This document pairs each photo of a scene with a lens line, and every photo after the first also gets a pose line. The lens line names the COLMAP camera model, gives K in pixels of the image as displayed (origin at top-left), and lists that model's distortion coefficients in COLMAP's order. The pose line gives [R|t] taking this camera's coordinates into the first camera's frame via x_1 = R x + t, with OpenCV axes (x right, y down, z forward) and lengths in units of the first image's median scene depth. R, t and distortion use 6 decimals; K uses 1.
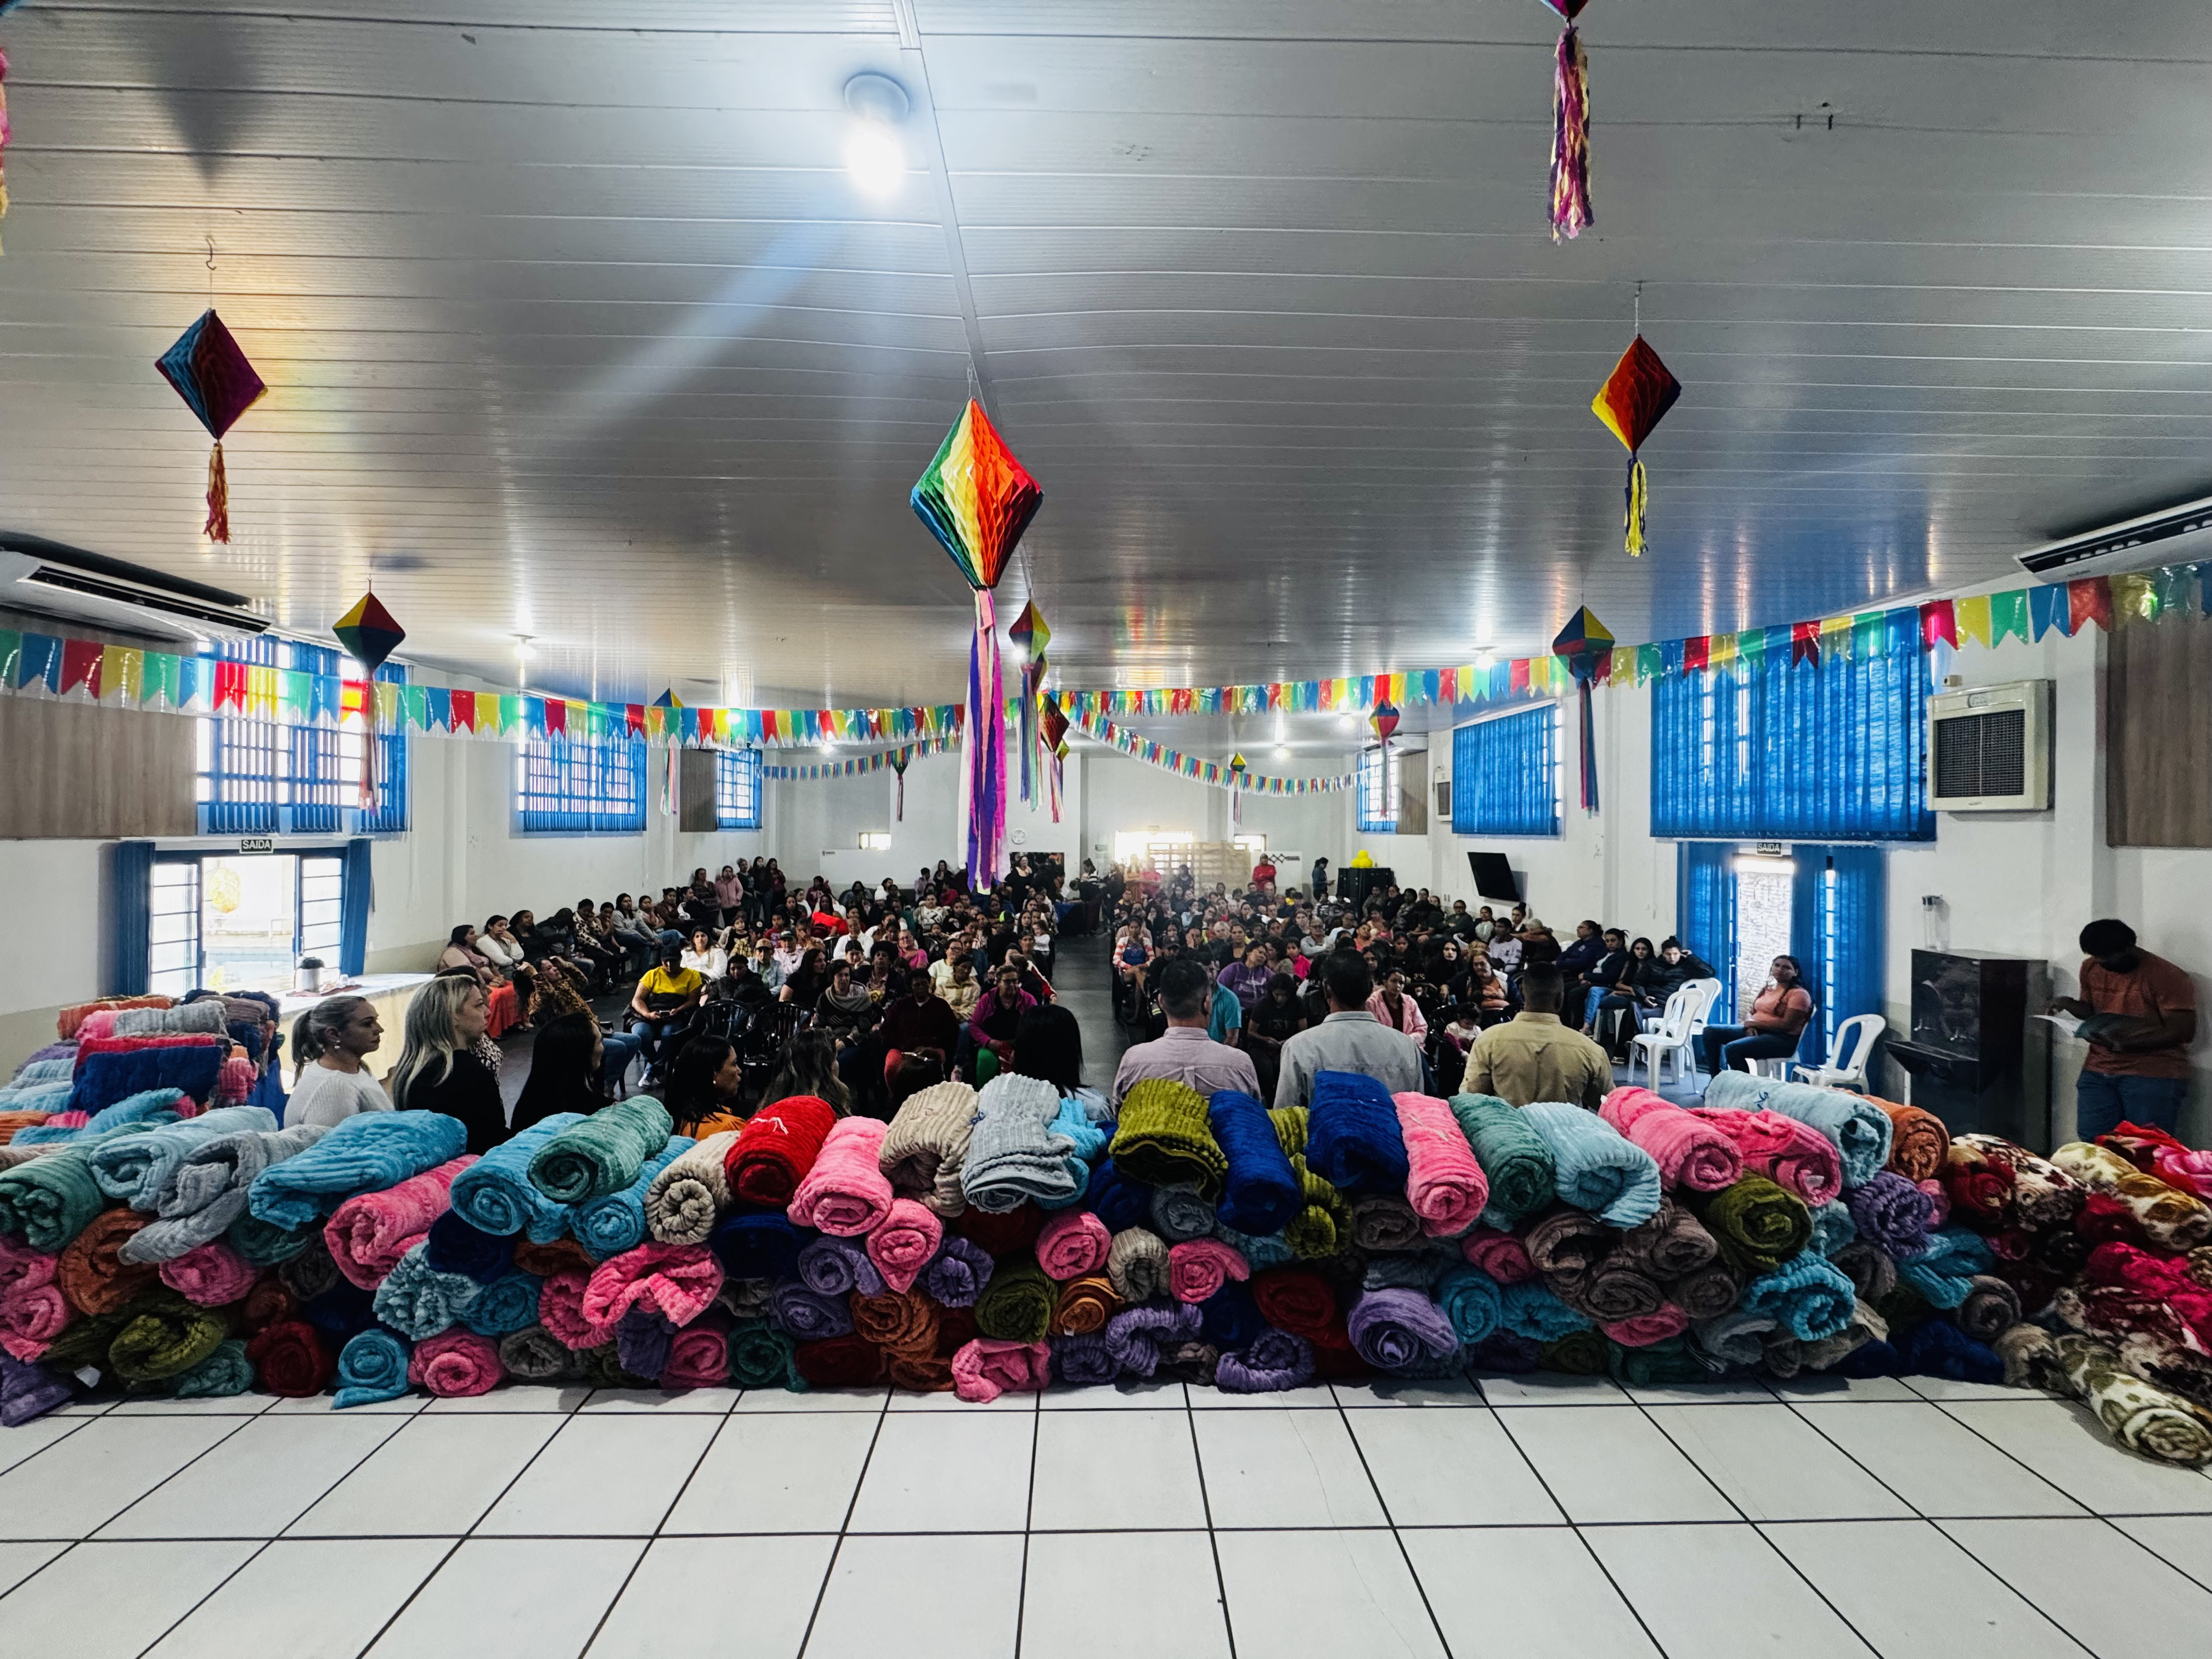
lens RADIAL K [[890.2, 0, 1106.0], [0, 890.2, 829.5], [0, 0, 1]] dist [-0.000729, -0.000079]
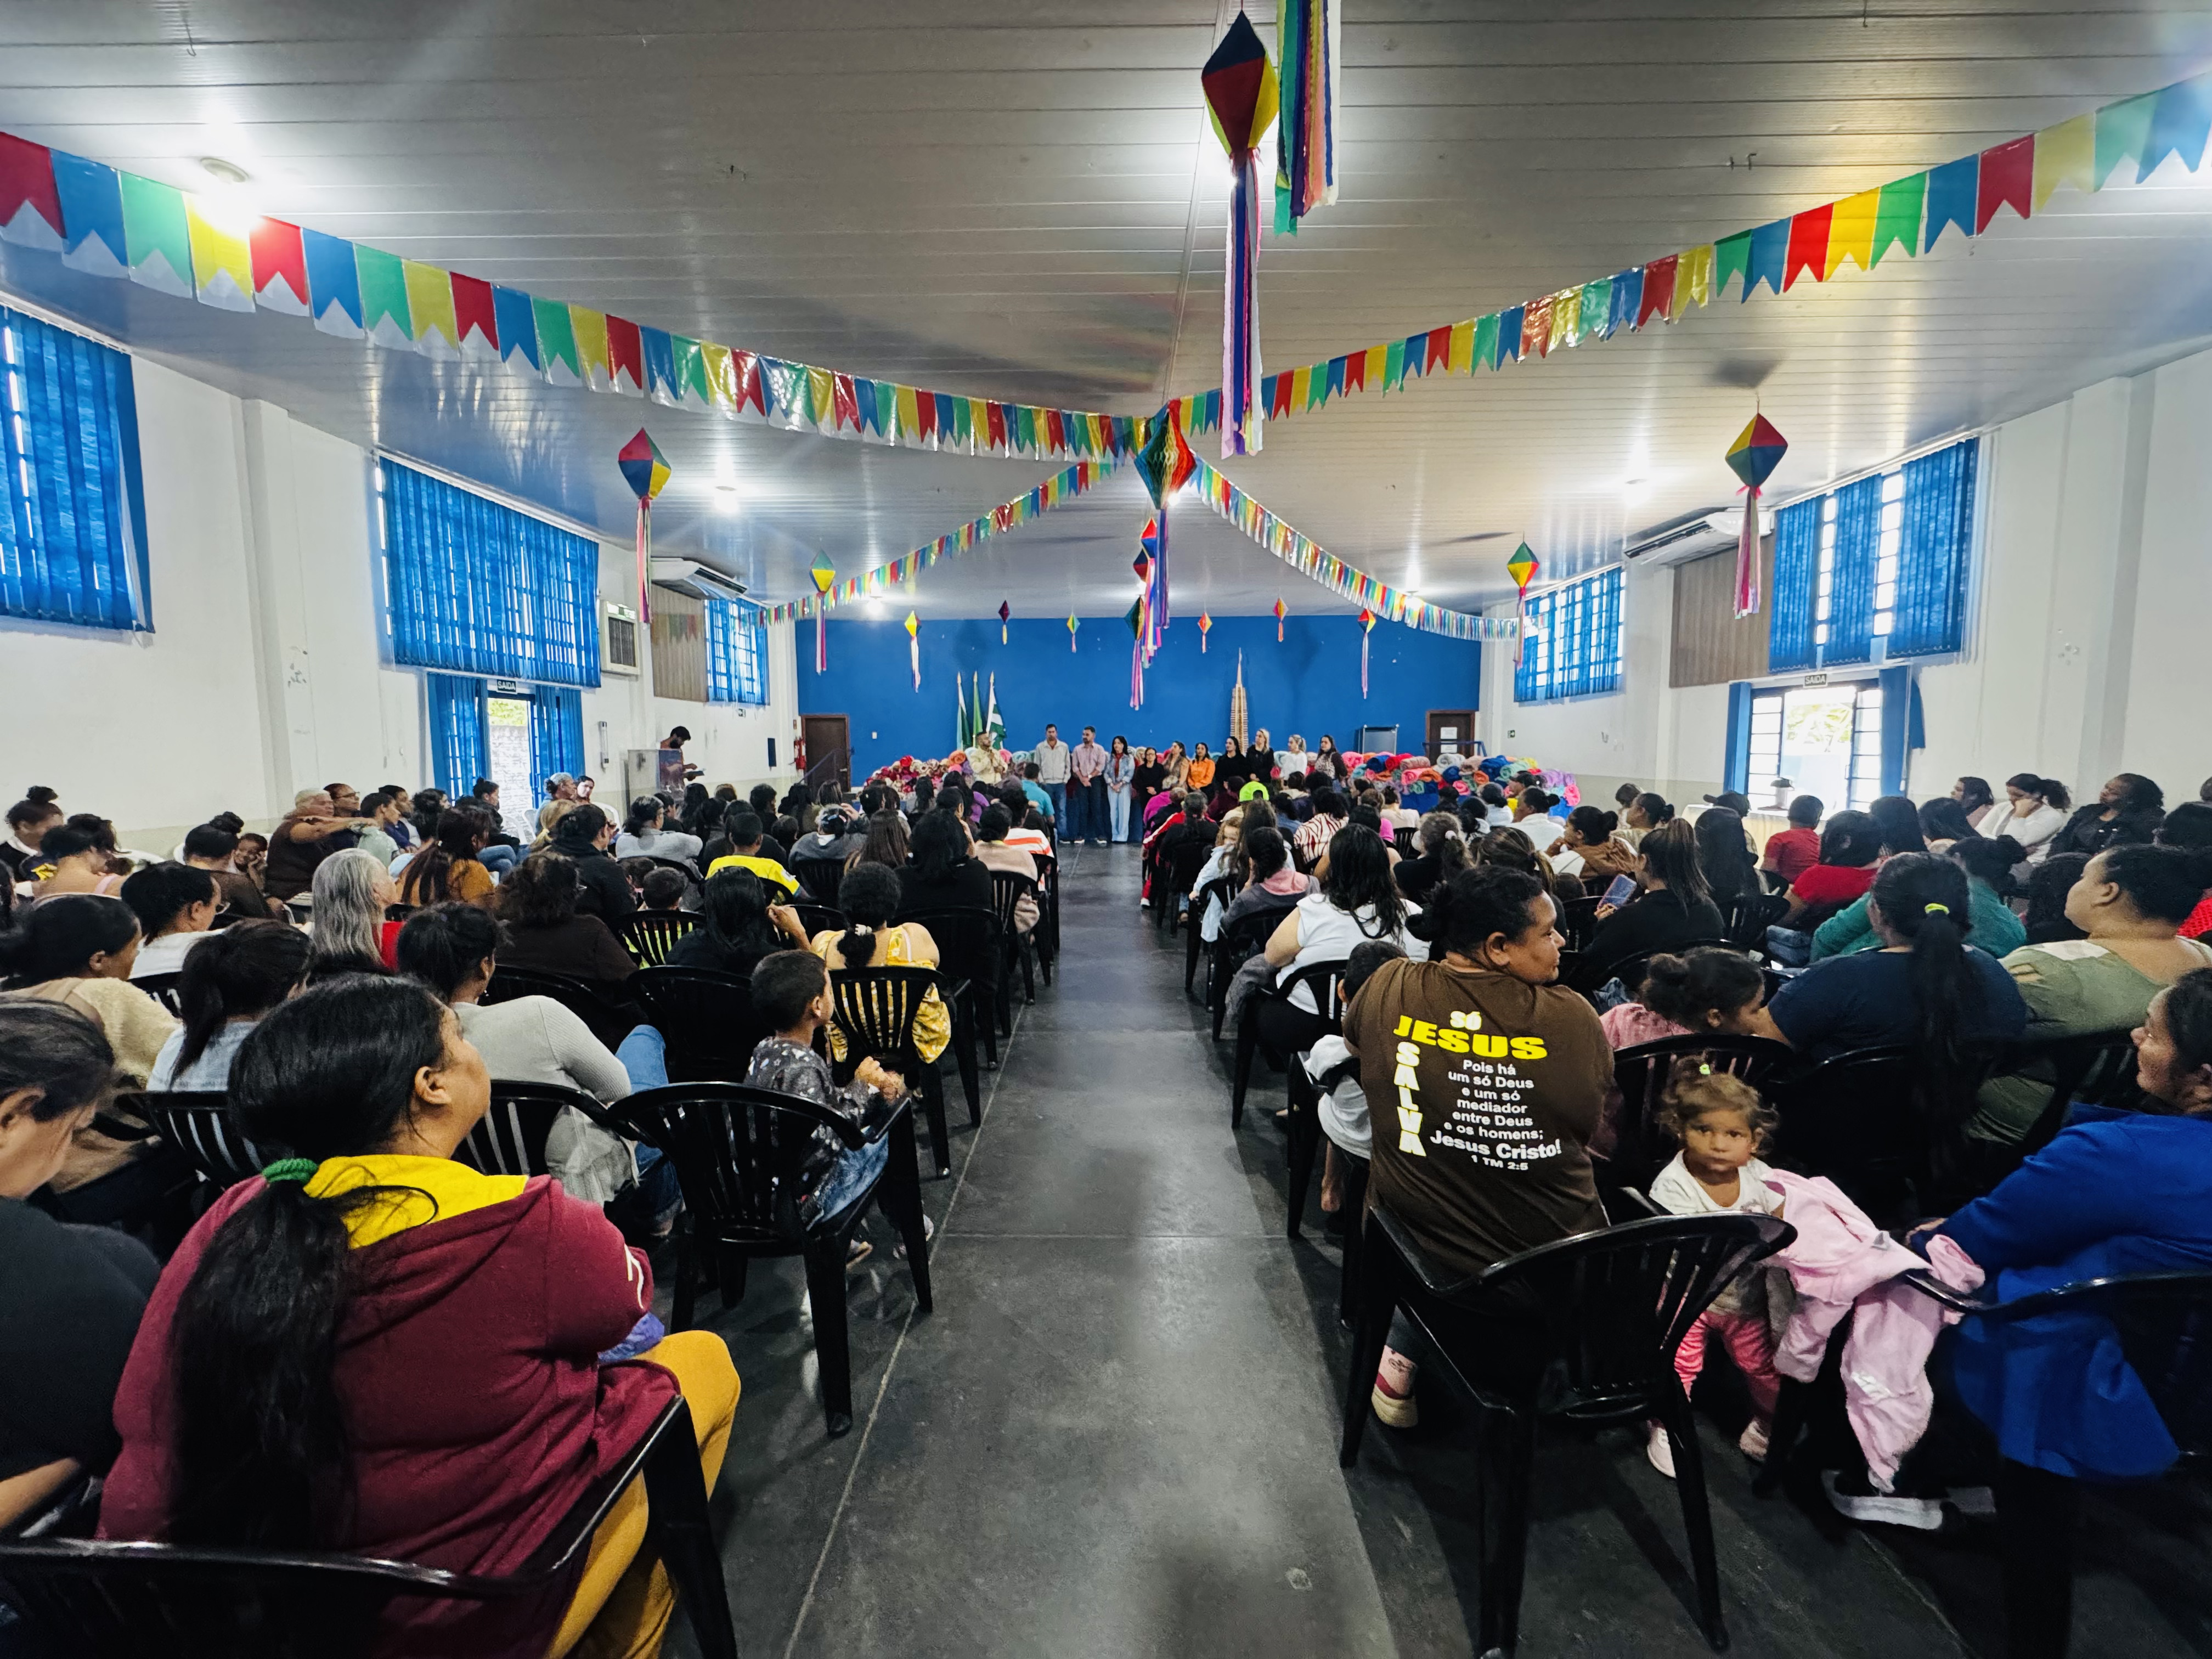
lens RADIAL K [[890.2, 0, 1106.0], [0, 890.2, 829.5], [0, 0, 1]] dist [-0.000729, -0.000079]
pose [[-0.999394, -0.001861, 0.034764, -0.074763], [0.001155, 0.996249, 0.086526, 0.118505], [-0.034795, 0.086514, -0.995643, 2.347541]]
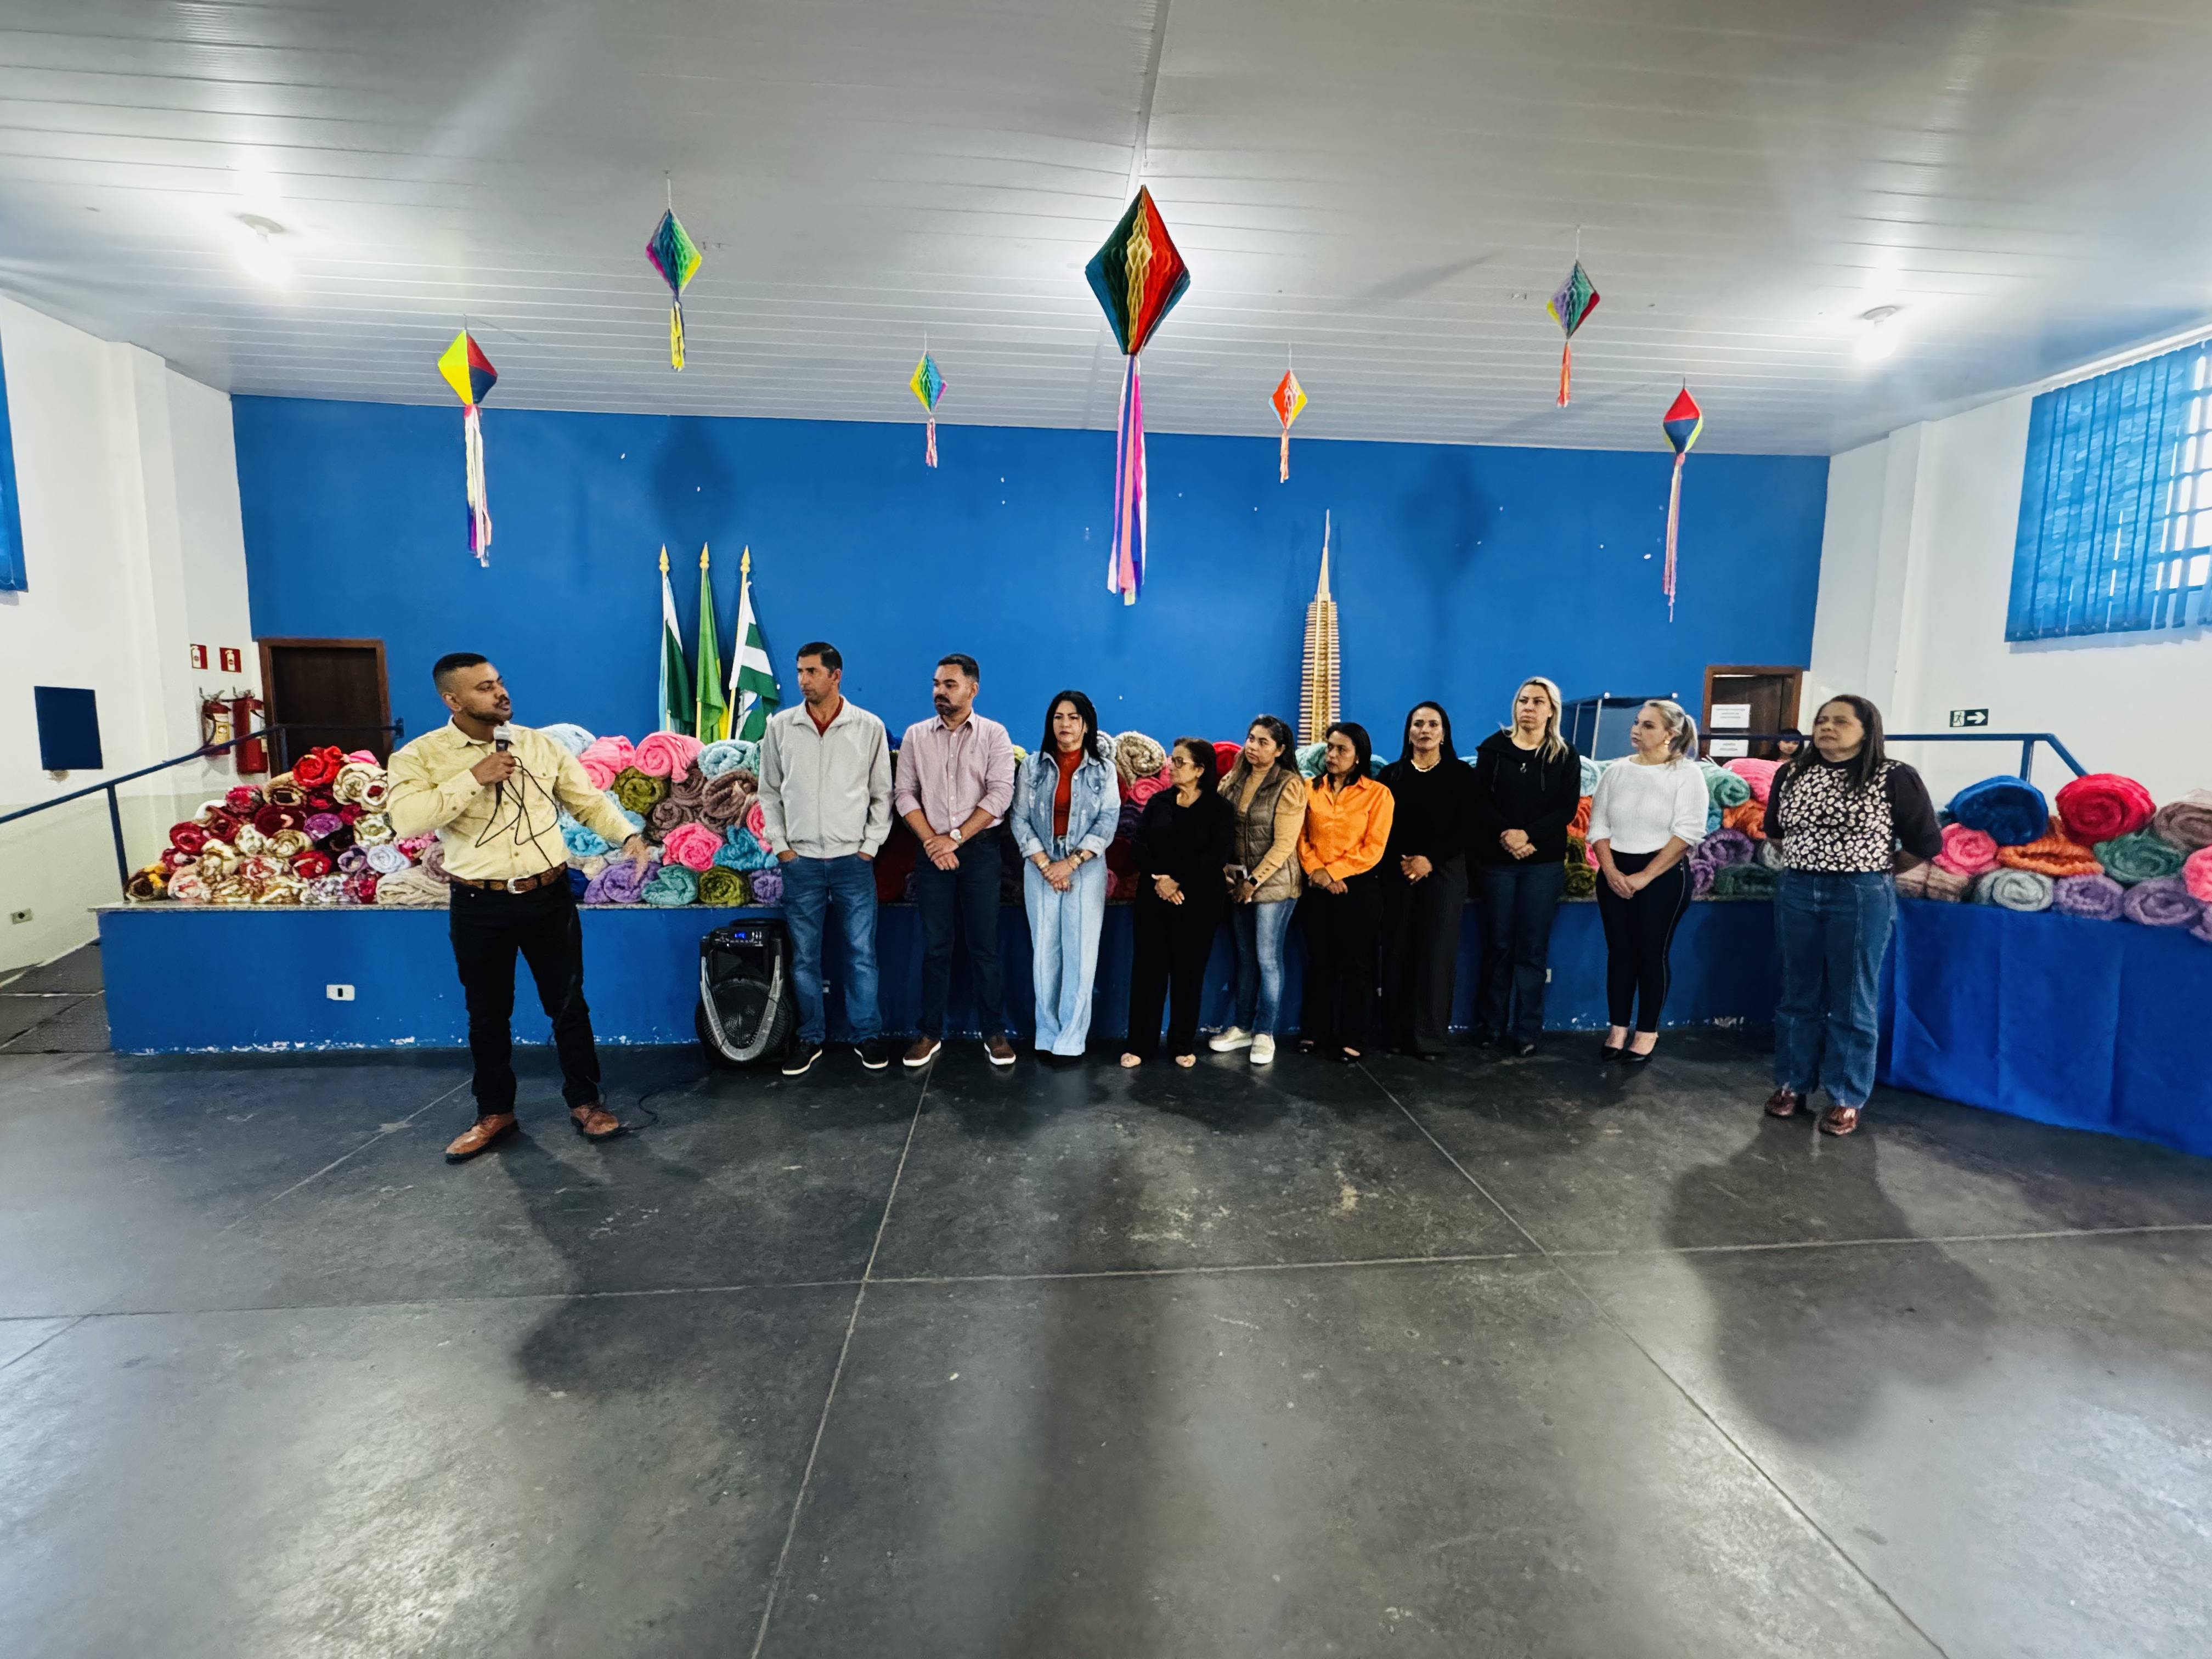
lens RADIAL K [[890.2, 0, 1106.0], [0, 890.2, 829.5], [0, 0, 1]] dist [-0.000729, -0.000079]
pose [[-0.997773, -0.009836, -0.065975, -0.050899], [-0.016494, 0.994734, 0.101151, 0.115333], [0.064633, 0.102014, -0.992681, 1.666962]]
